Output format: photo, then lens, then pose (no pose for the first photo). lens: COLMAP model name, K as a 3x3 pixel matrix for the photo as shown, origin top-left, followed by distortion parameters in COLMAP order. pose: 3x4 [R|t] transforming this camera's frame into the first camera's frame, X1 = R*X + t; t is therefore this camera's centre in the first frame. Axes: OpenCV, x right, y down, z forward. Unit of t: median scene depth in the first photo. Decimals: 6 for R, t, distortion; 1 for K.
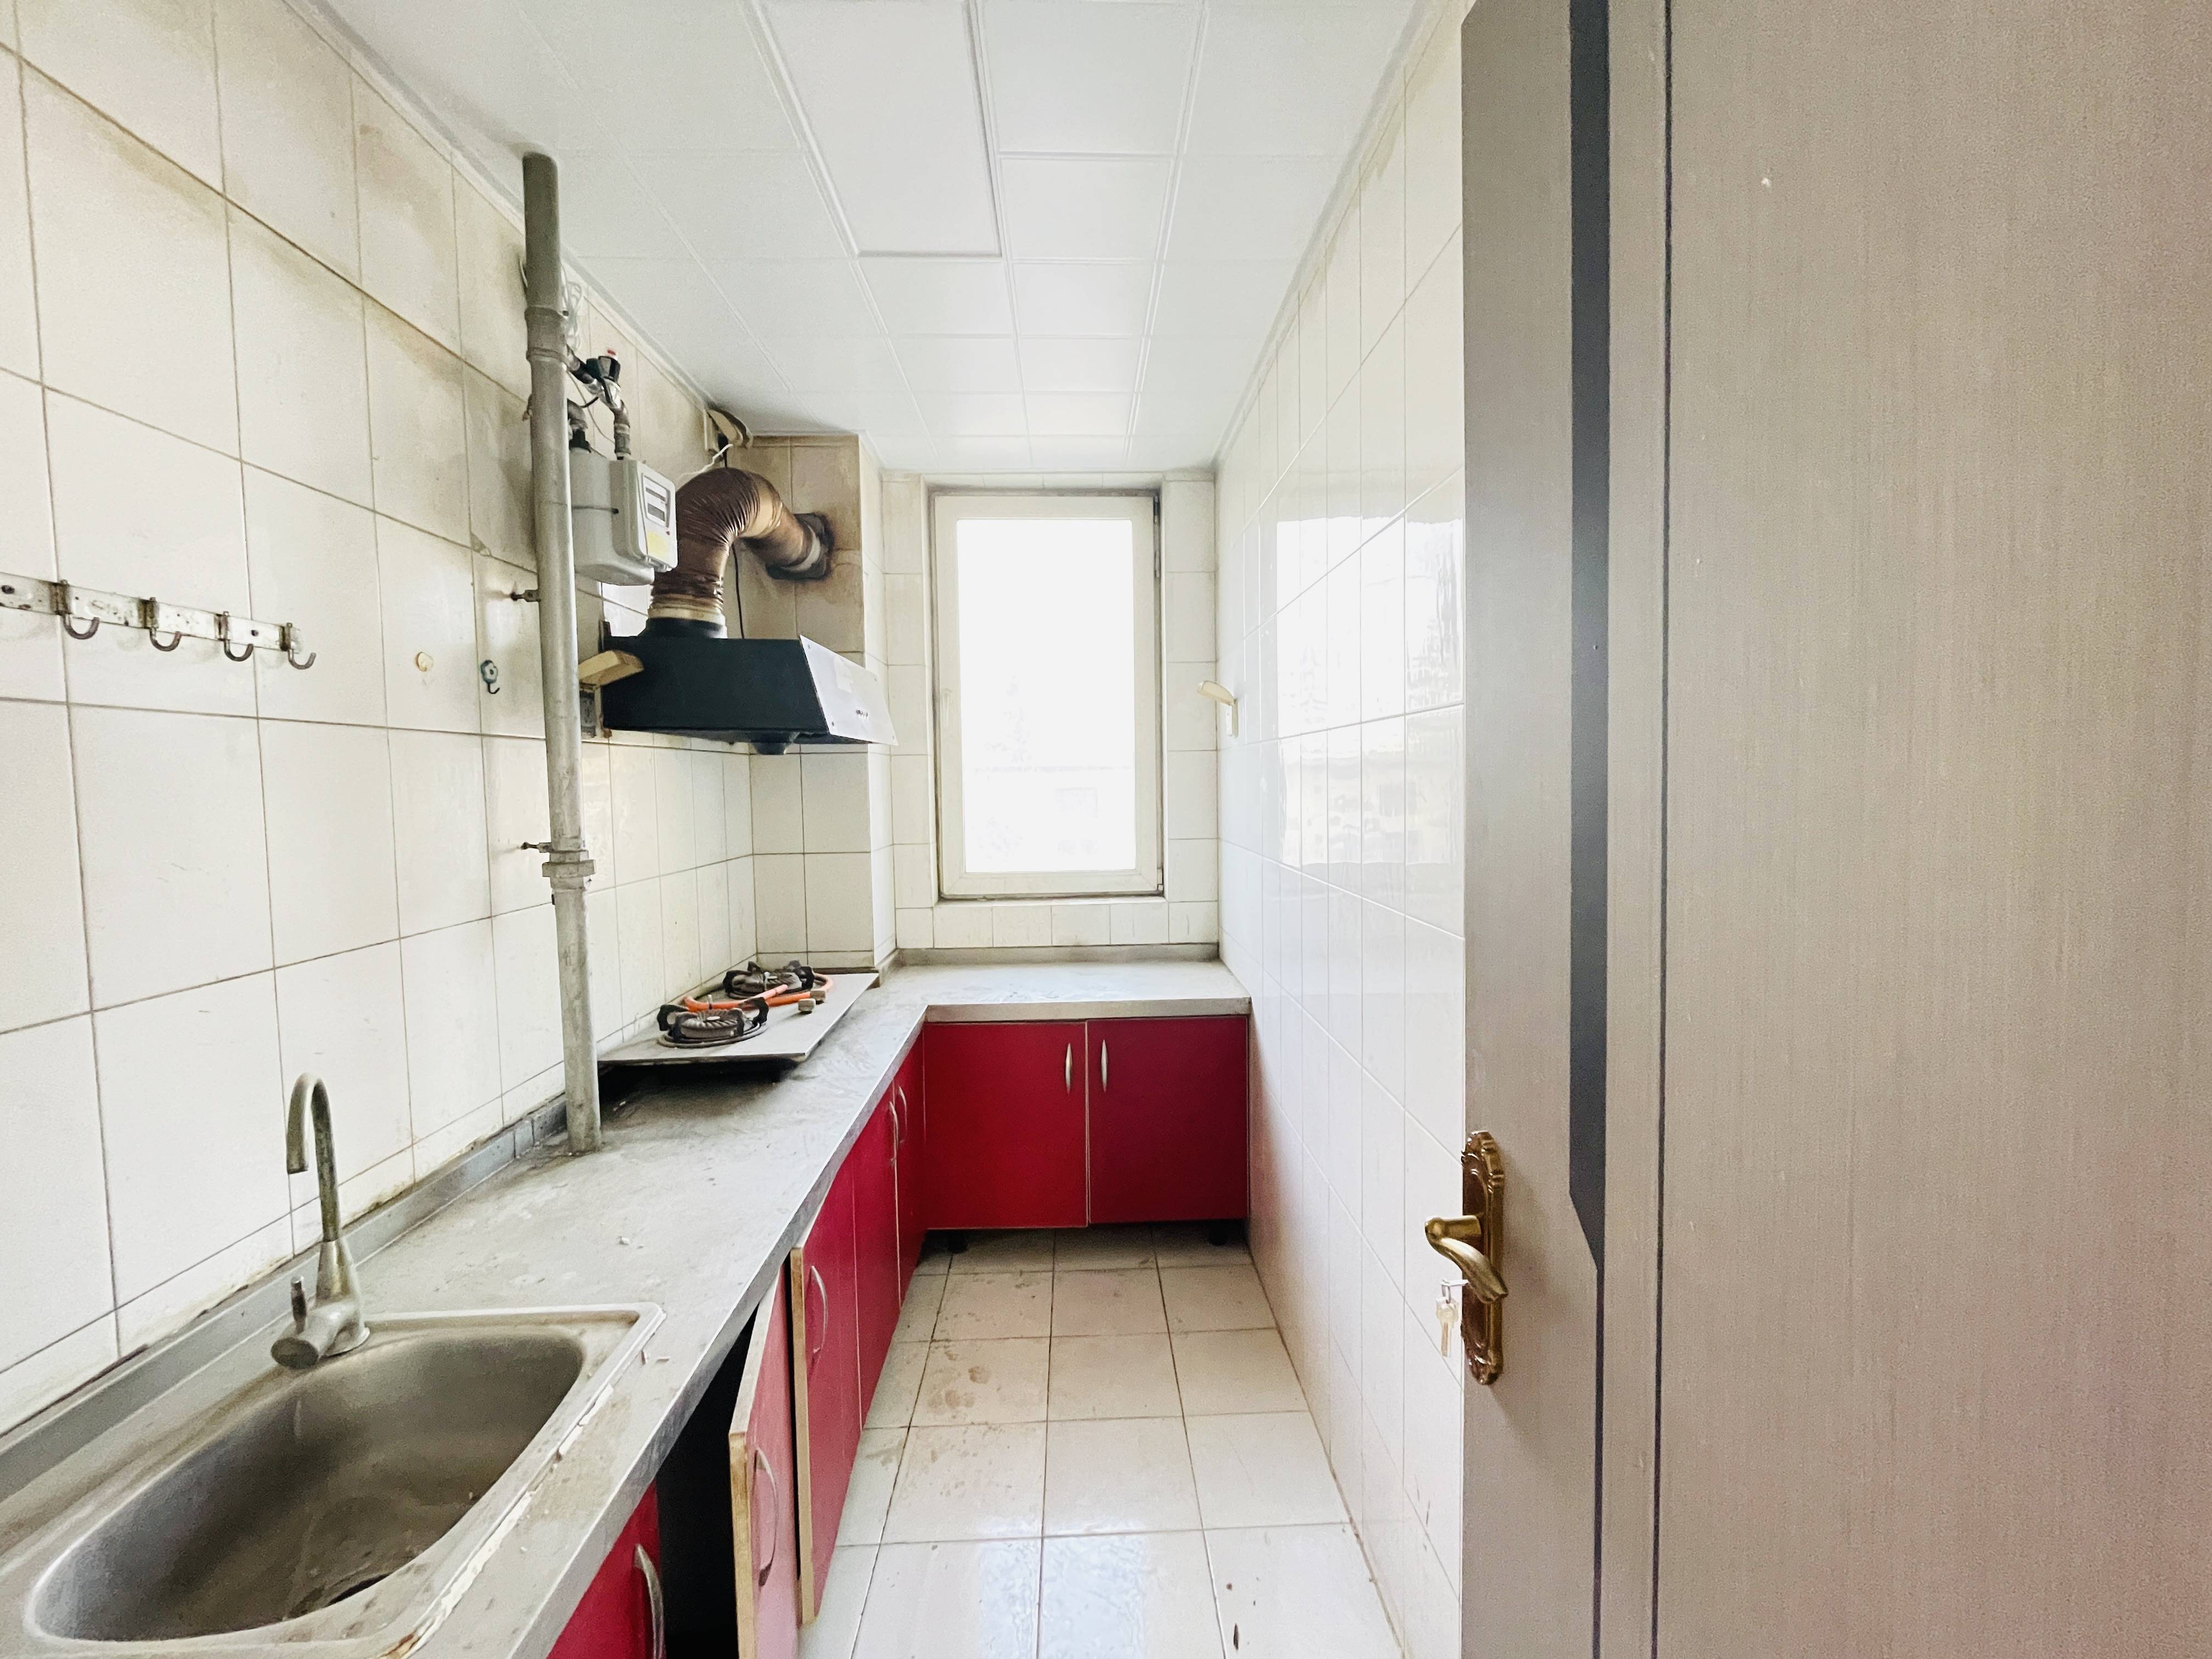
lens RADIAL K [[898.1, 0, 1112.0], [0, 898.1, 814.8], [0, 0, 1]] dist [-0.002371, 0.000189]
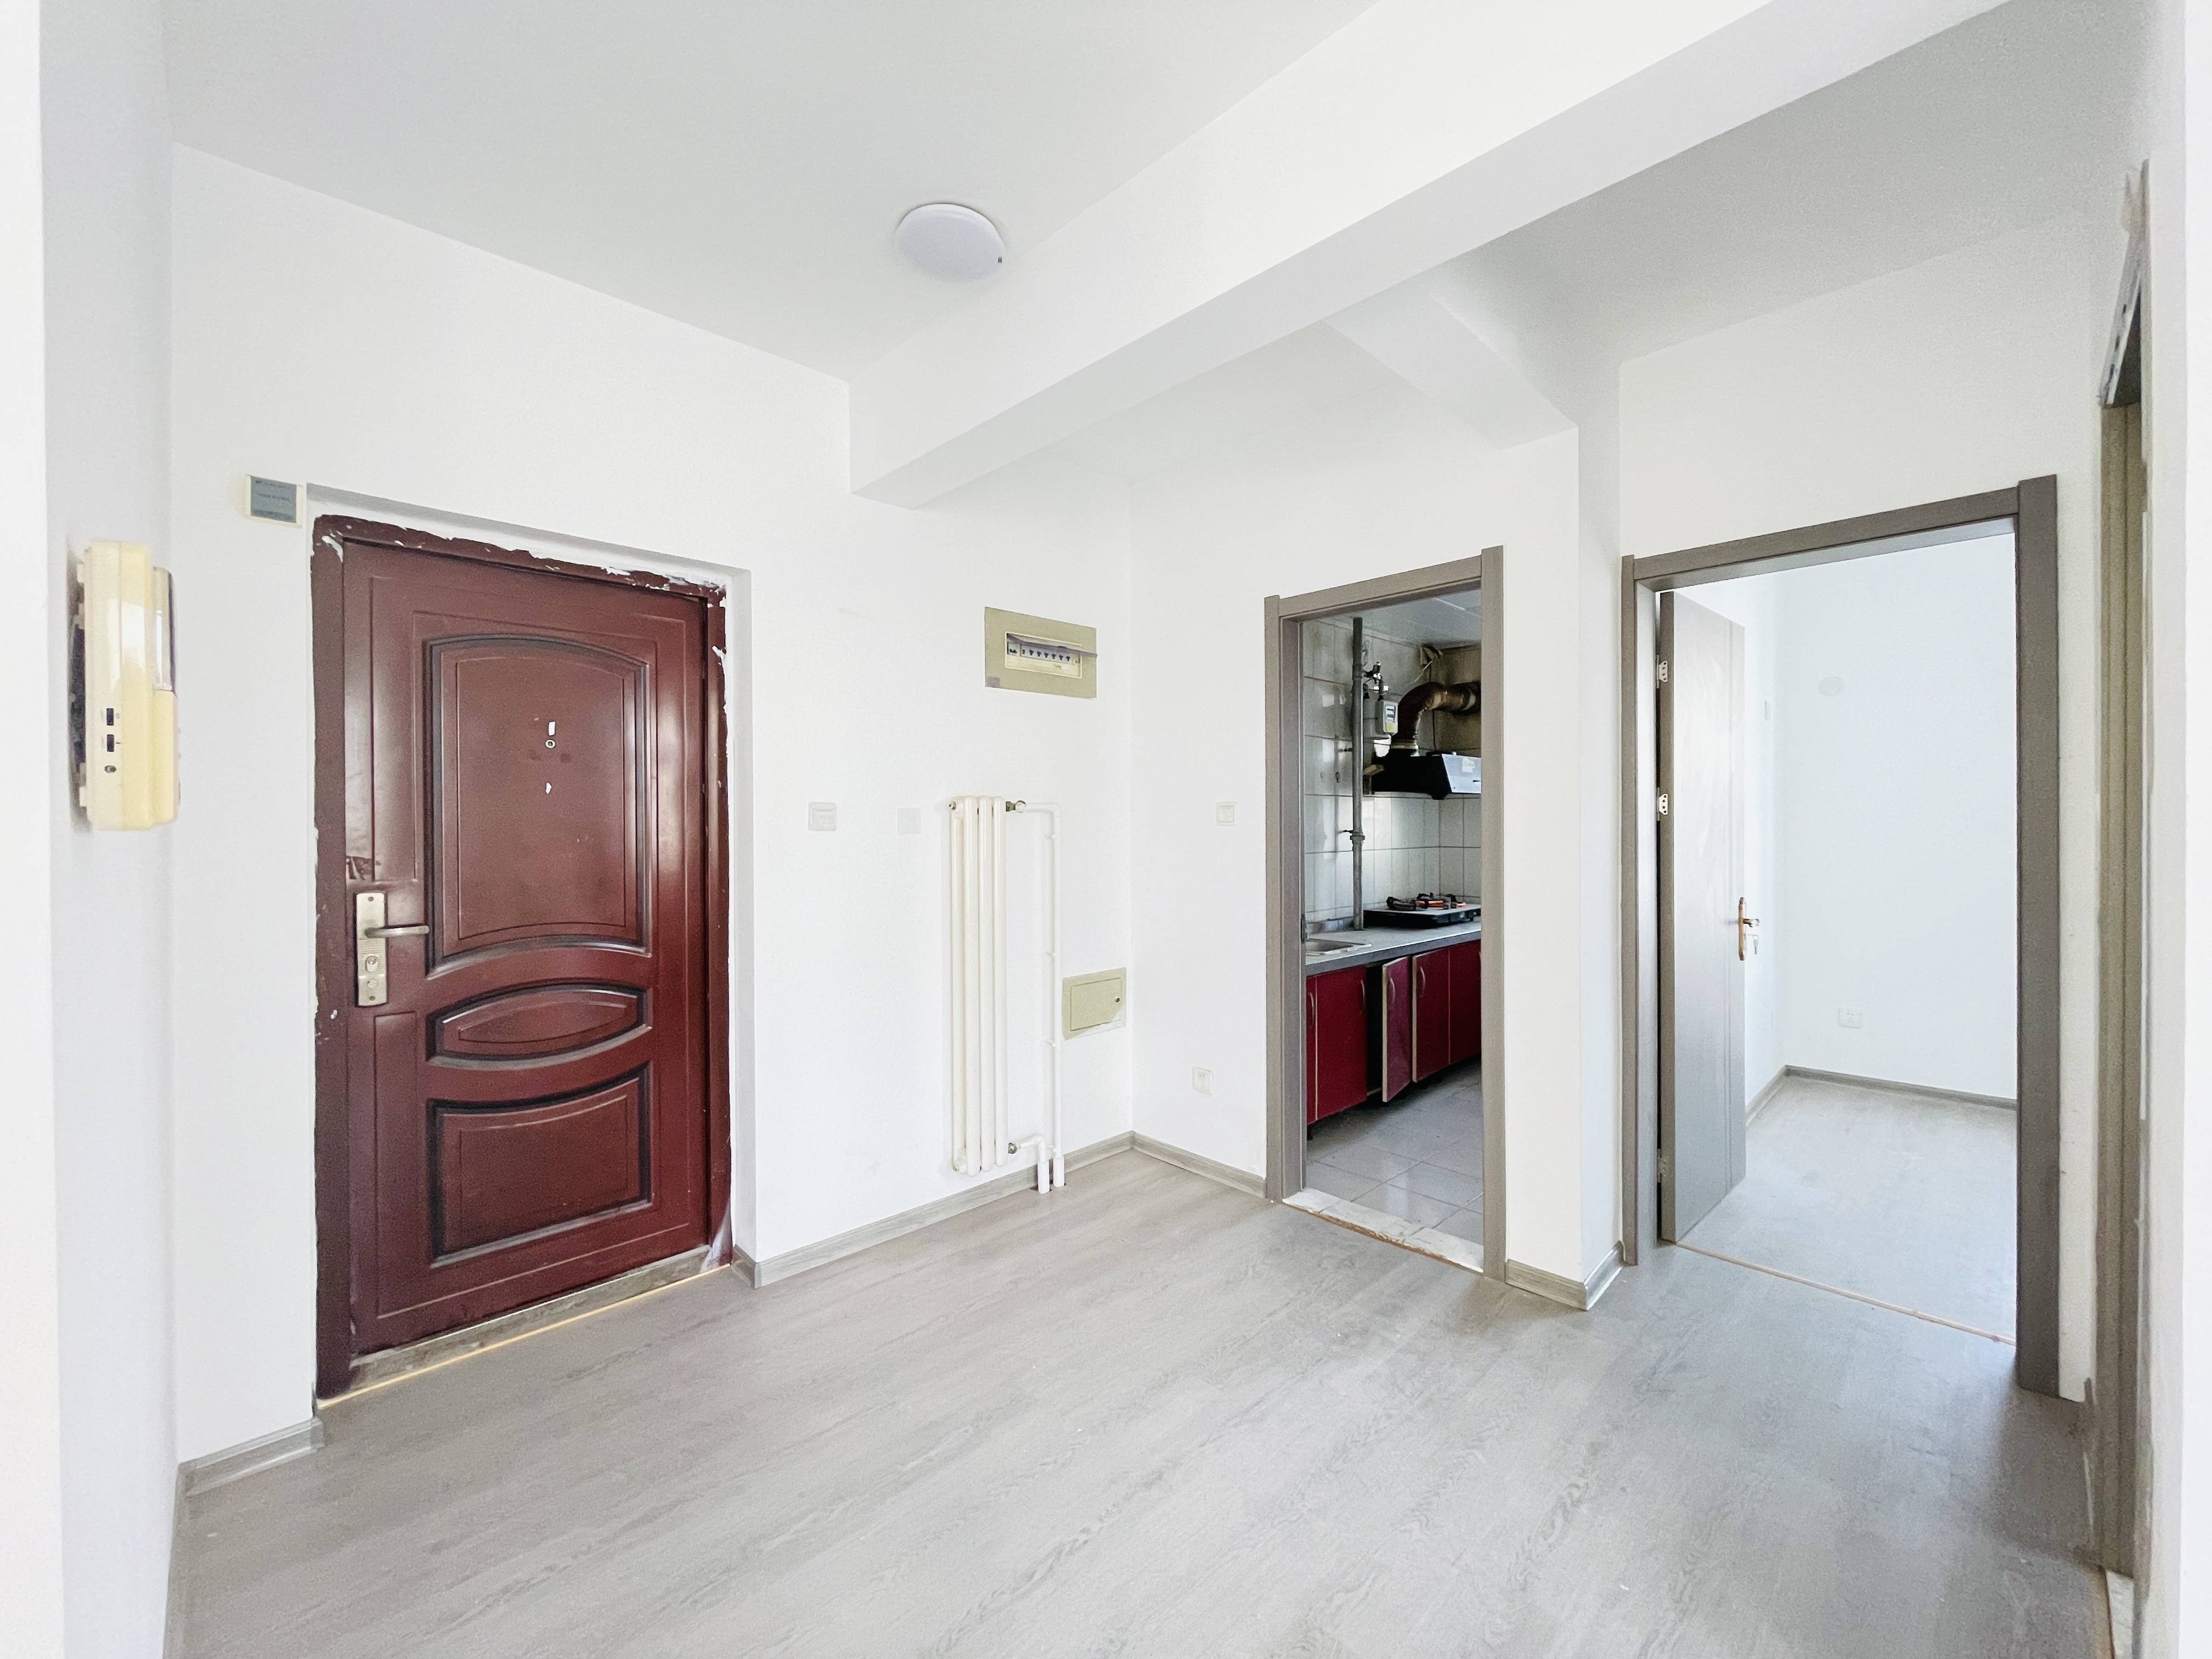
lens RADIAL K [[898.1, 0, 1105.4], [0, 898.1, 813.8], [0, 0, 1]] dist [-0.002371, 0.000189]
pose [[0.666892, 0.015539, -0.744992, 1.039091], [-0.044541, 0.998826, -0.019038, 0.066743], [0.743822, 0.045879, 0.666802, -1.590872]]
